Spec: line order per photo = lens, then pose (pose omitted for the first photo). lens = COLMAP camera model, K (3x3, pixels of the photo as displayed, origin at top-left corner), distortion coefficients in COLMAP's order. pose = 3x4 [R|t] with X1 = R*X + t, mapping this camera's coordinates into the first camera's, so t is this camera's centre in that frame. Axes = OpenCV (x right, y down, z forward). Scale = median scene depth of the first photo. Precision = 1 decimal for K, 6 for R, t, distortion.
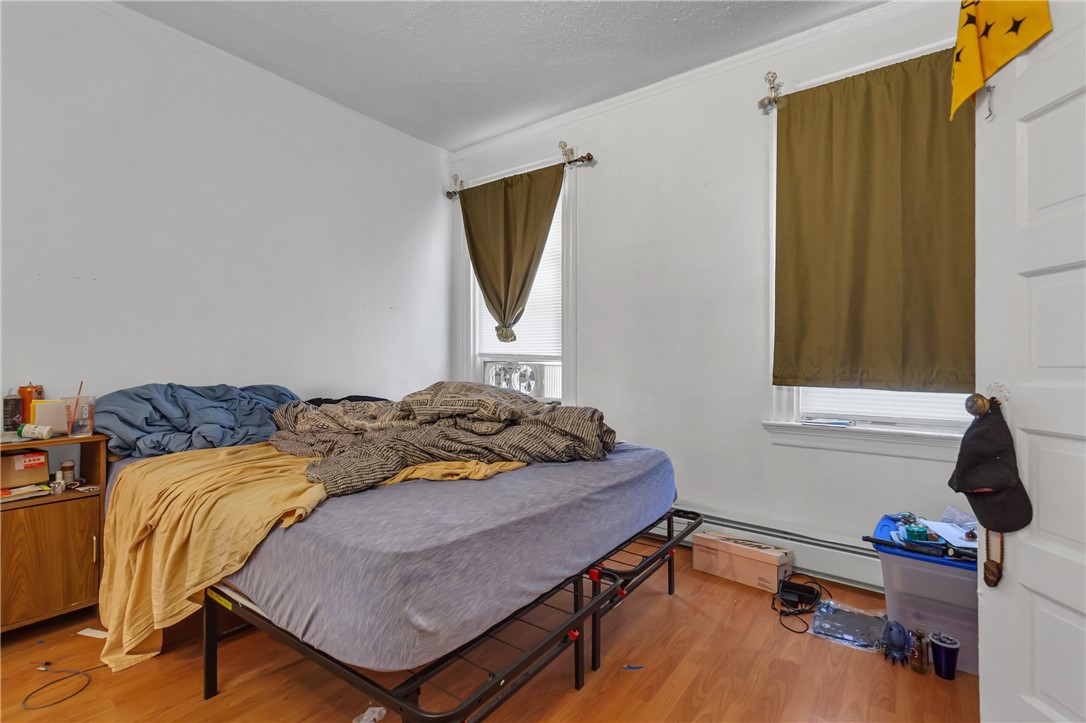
lens RADIAL K [[508.5, 0, 540.6], [0, 508.5, 357.9], [0, 0, 1]] dist [0.005051, -0.000554]
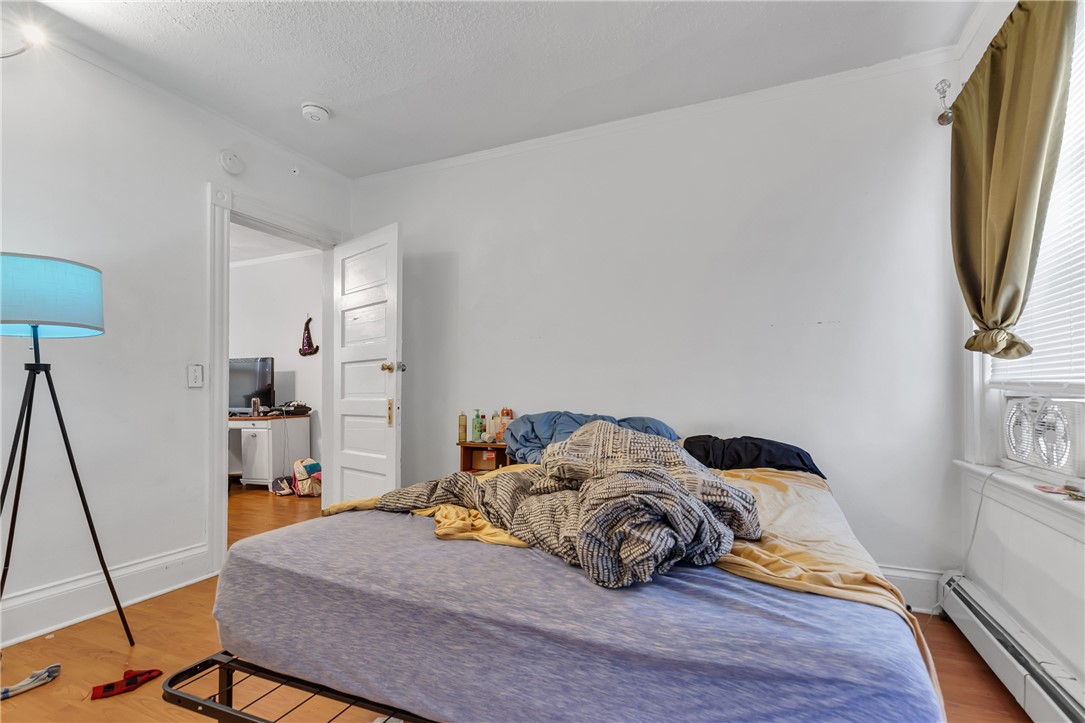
lens RADIAL K [[508.1, 0, 544.6], [0, 508.1, 394.6], [0, 0, 1]] dist [0.005051, -0.000554]
pose [[0.228575, 0.004682, -0.973515, 0.762147], [0.002986, 0.999980, 0.005510, 0.001531], [0.973522, -0.004167, 0.228556, 1.018806]]
